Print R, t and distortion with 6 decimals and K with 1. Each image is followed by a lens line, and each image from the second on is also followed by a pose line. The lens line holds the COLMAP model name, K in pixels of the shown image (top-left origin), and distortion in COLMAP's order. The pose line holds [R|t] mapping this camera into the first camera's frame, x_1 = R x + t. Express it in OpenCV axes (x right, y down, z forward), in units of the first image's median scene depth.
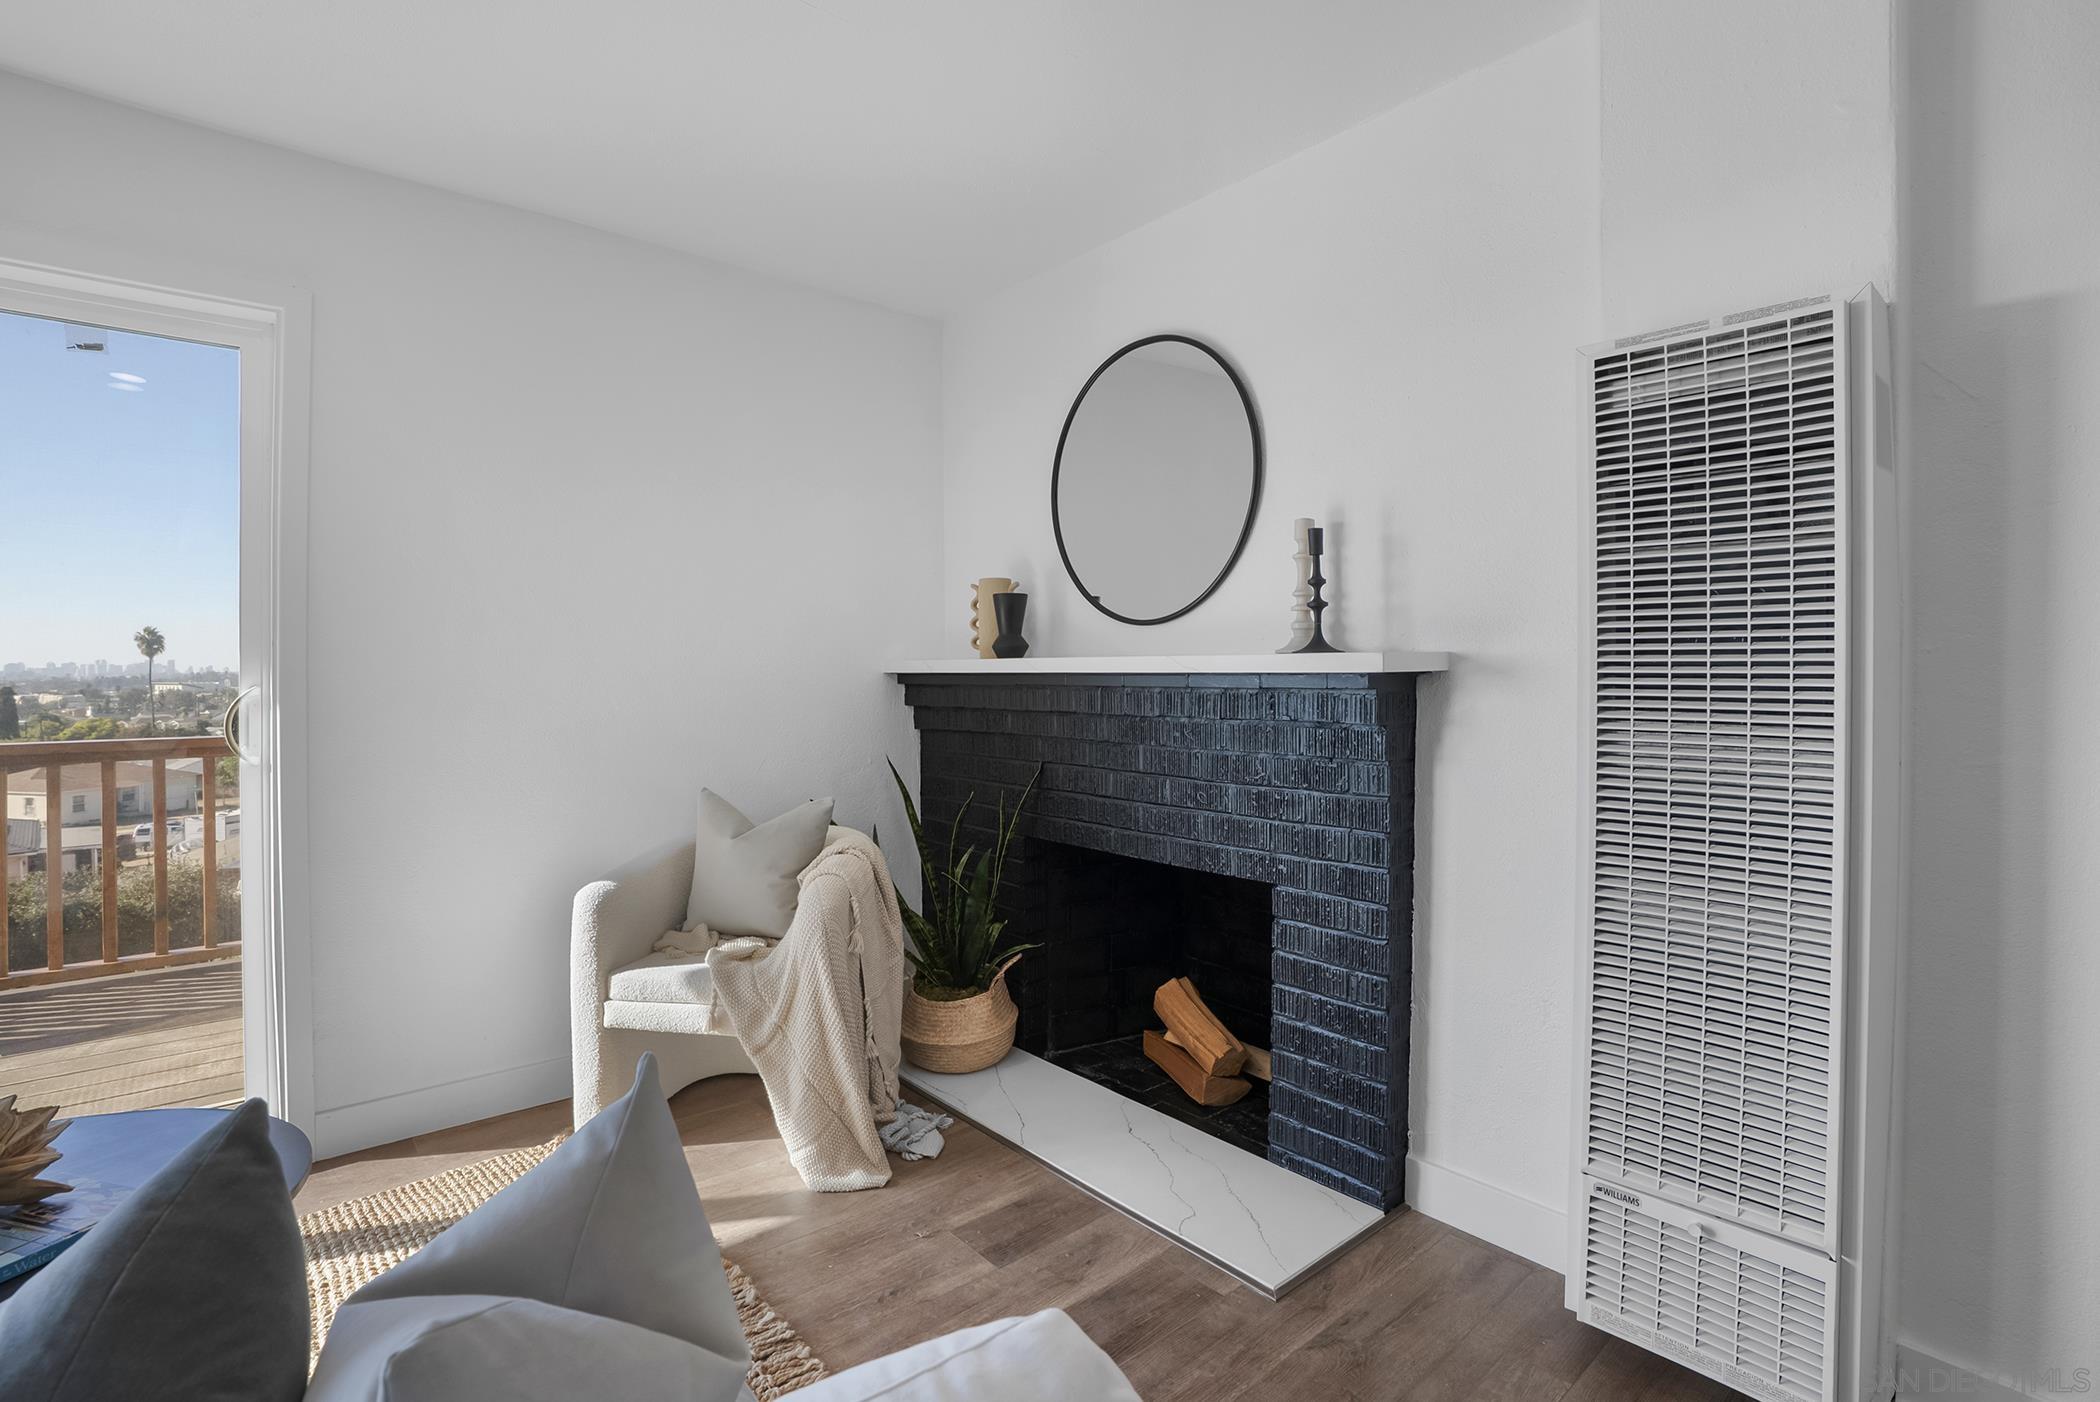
lens RADIAL K [[990.3, 0, 1054.6], [0, 990.3, 680.0], [0, 0, 1]] dist [-0.060720, 0.021478]
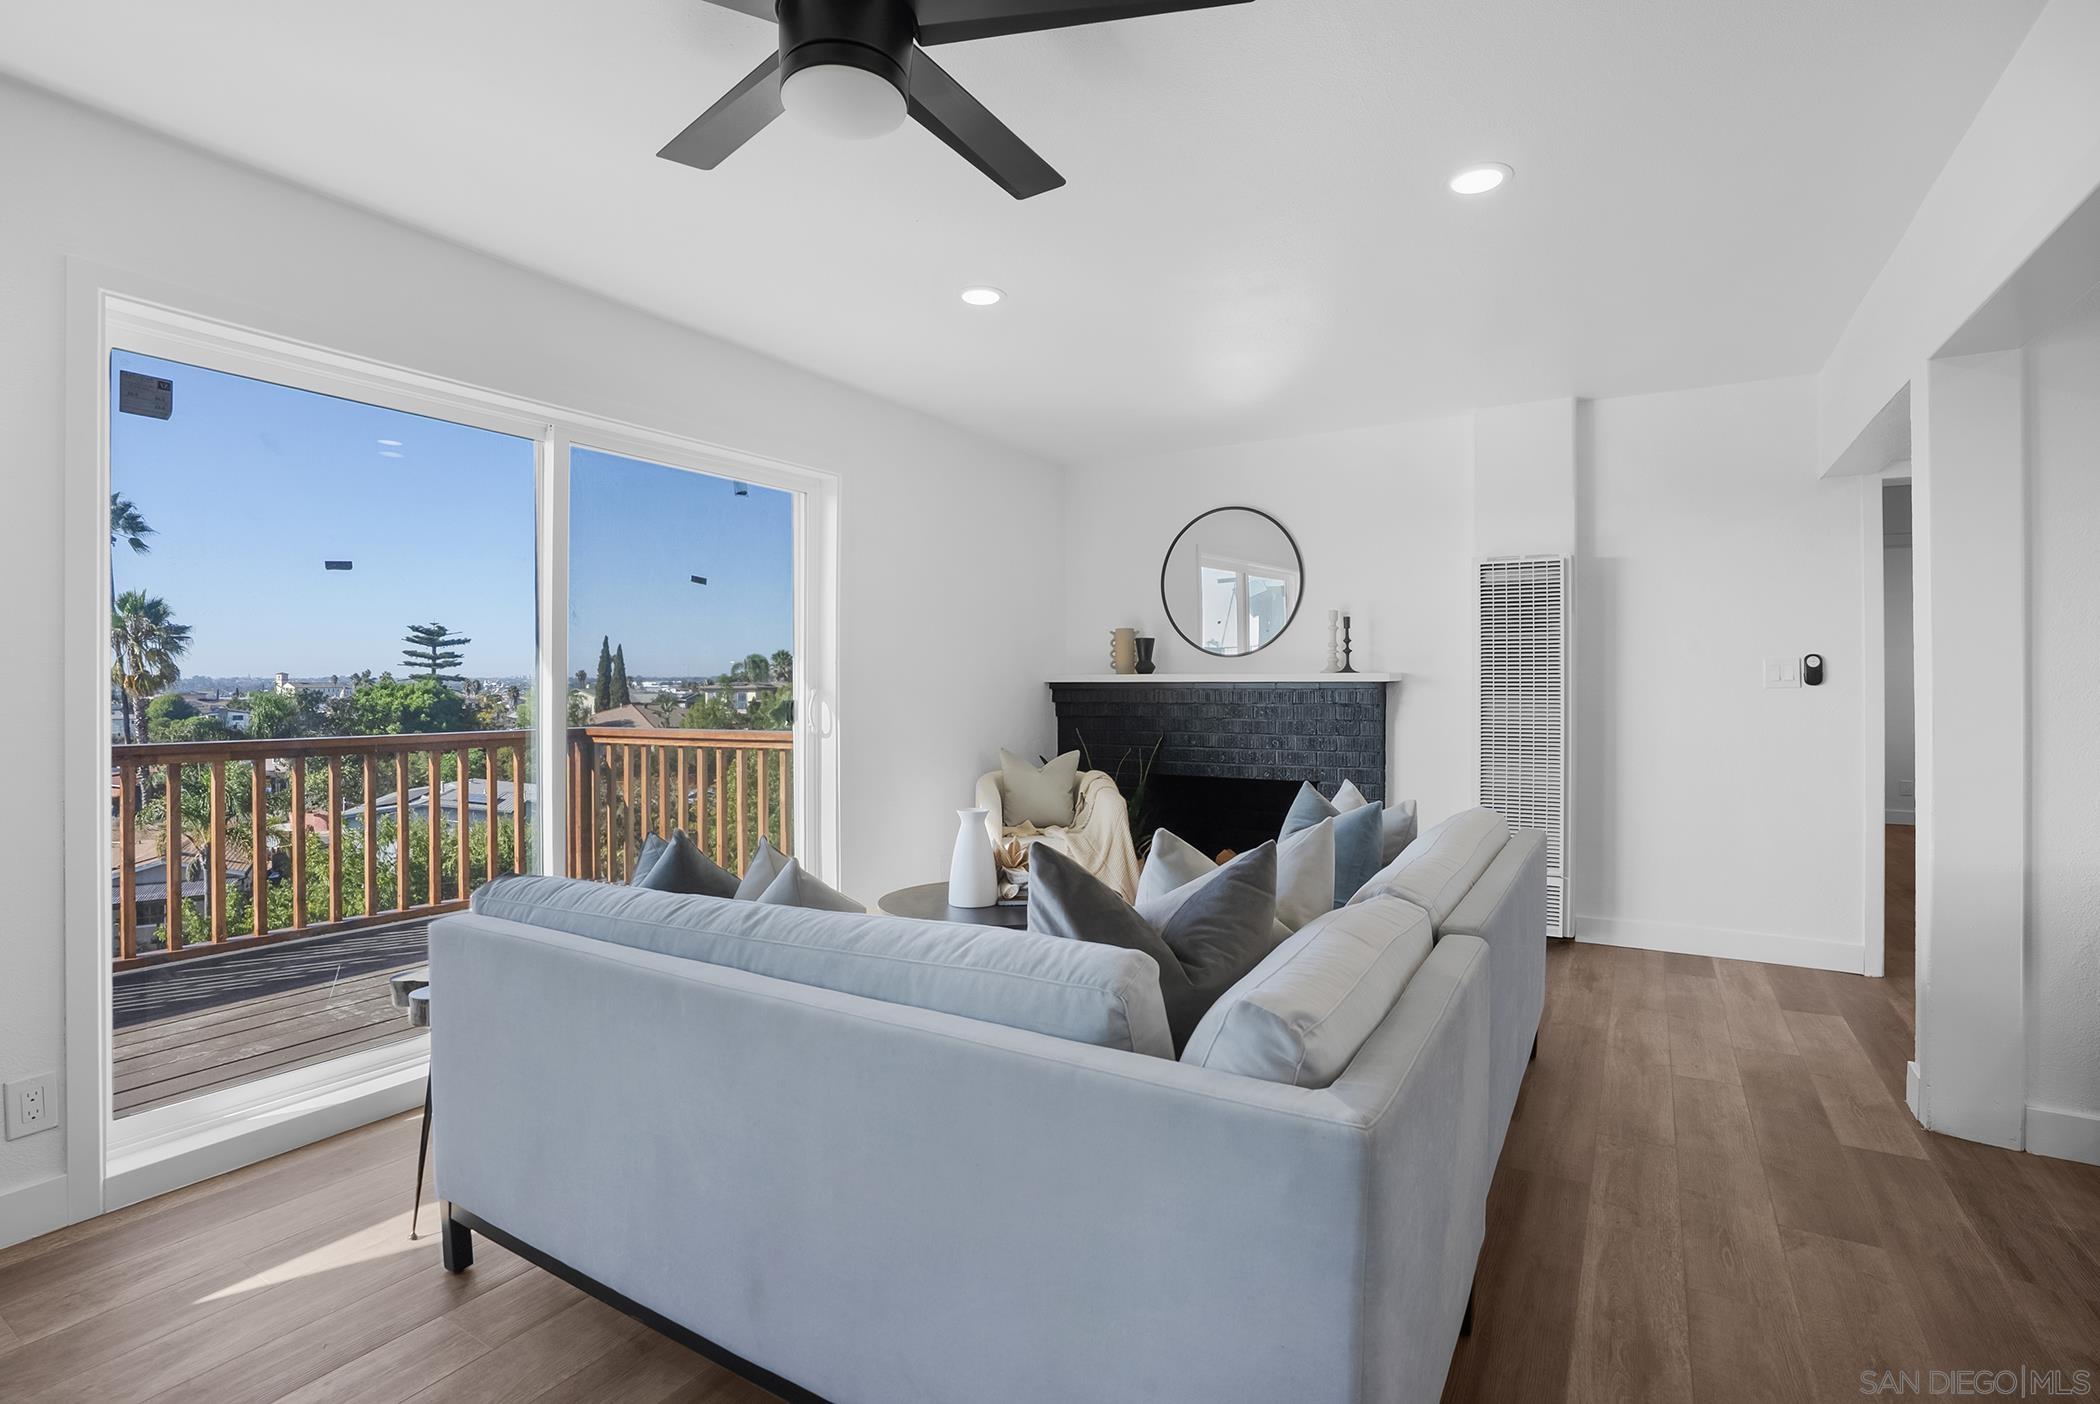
lens RADIAL K [[990.3, 0, 1053.1], [0, 990.3, 695.7], [0, 0, 1]] dist [-0.060720, 0.021478]
pose [[0.948342, -0.000613, 0.317250, -0.985728], [0.001105, 0.999998, -0.001373, 0.025214], [-0.317249, 0.001653, 0.948341, -0.826064]]
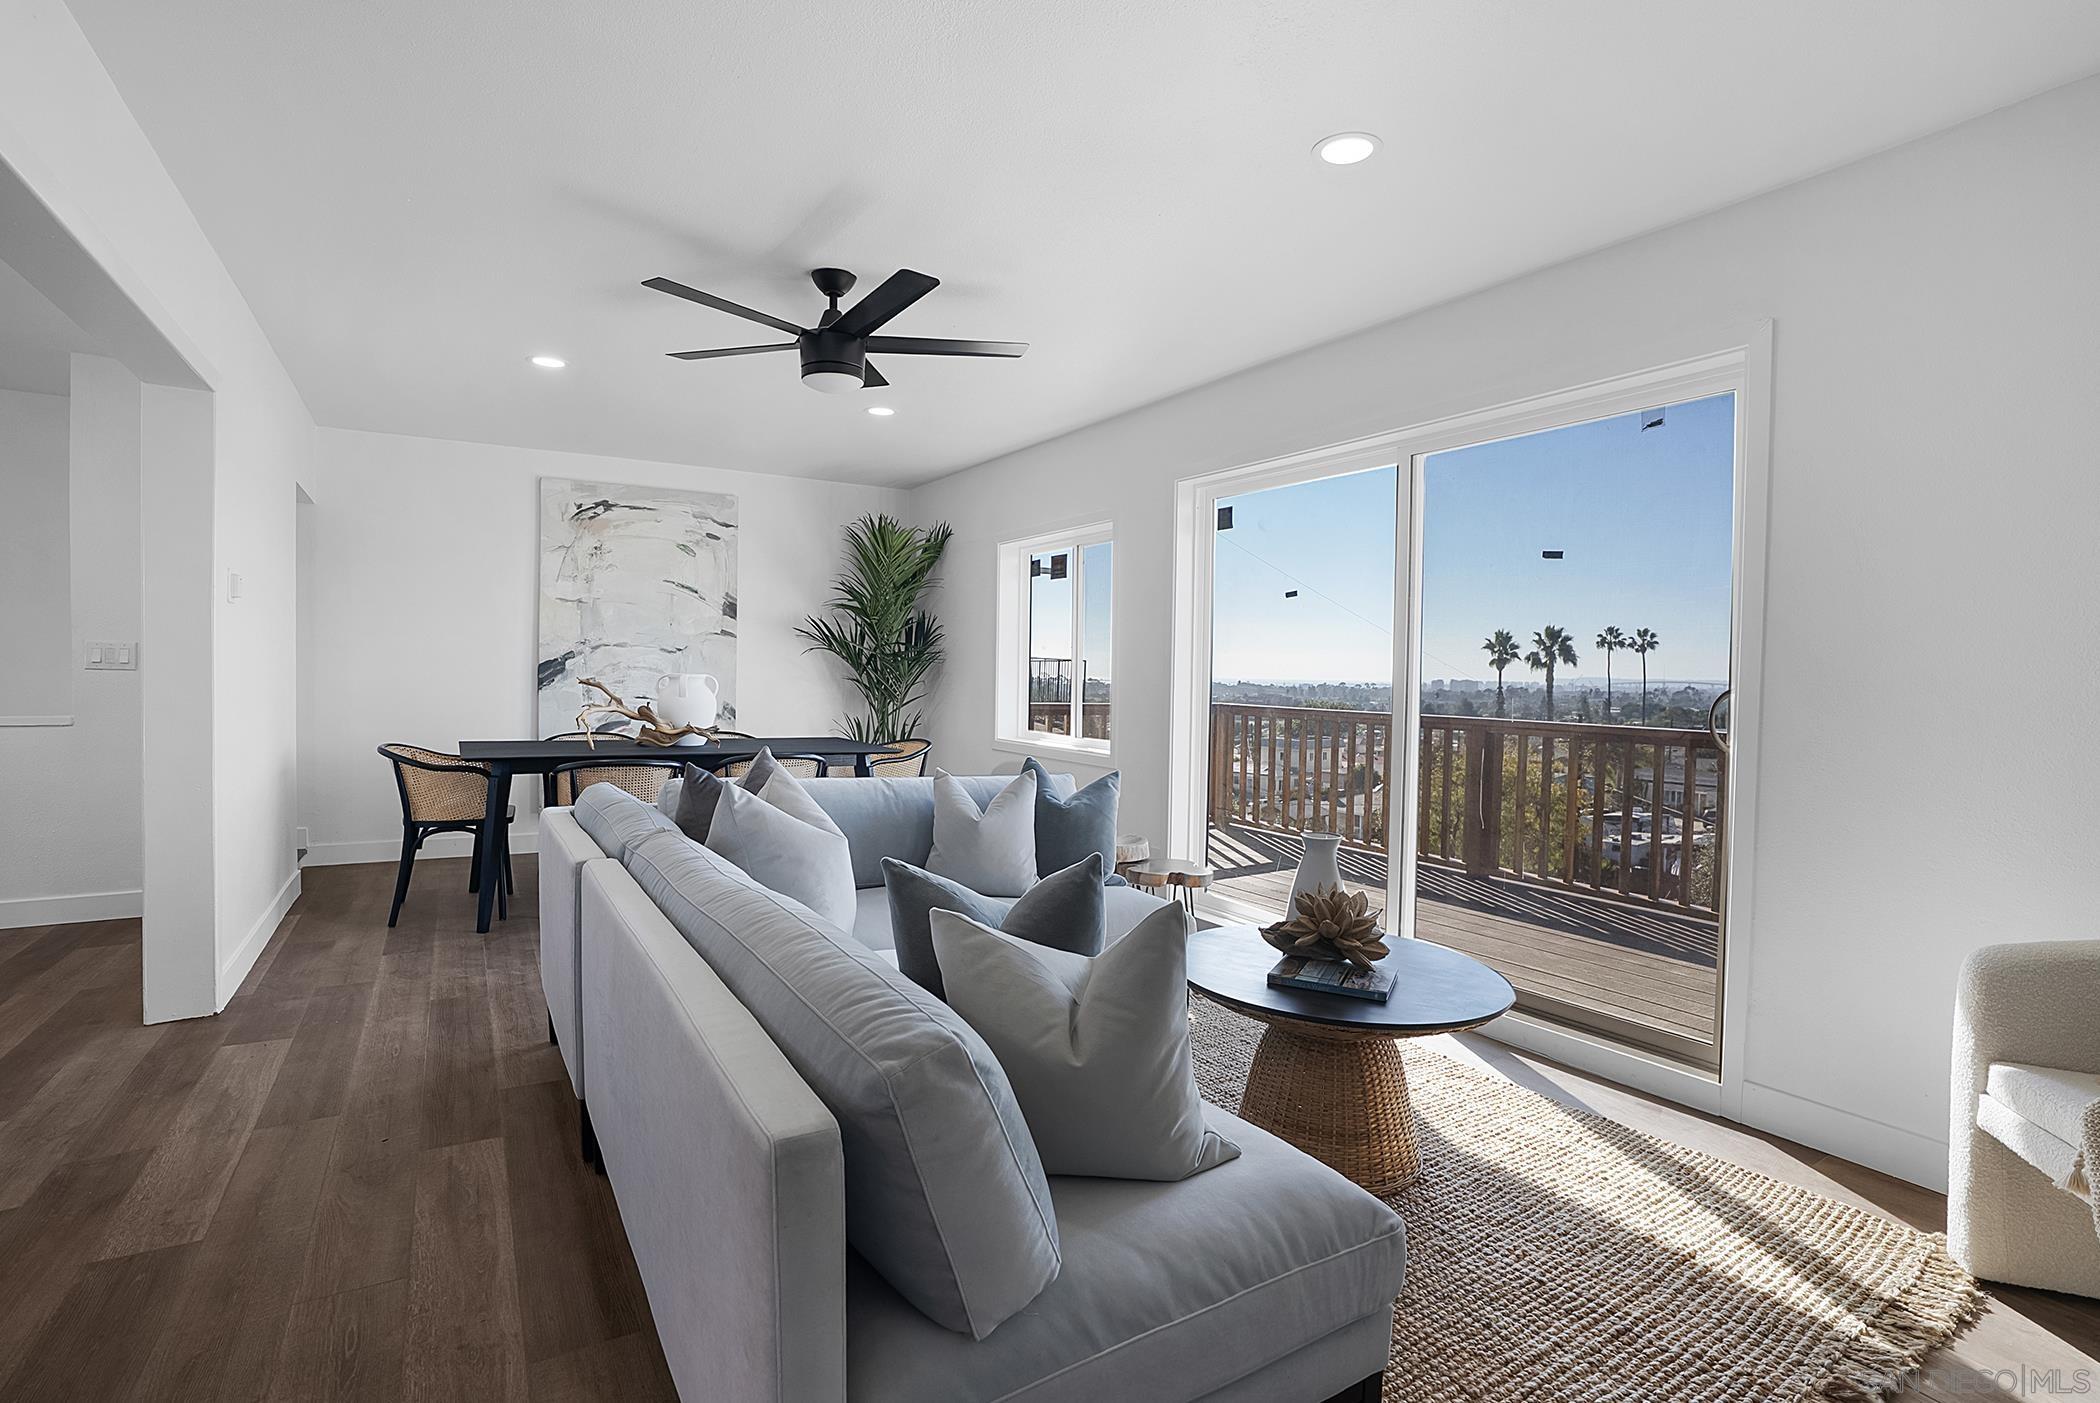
lens RADIAL K [[990.3, 0, 1044.2], [0, 990.3, 700.9], [0, 0, 1]] dist [-0.060720, 0.021478]
pose [[-0.164286, 0.032939, -0.985863, 0.420756], [-0.027123, 0.998914, 0.037895, 0.007014], [0.986040, 0.032965, -0.163214, 0.373802]]
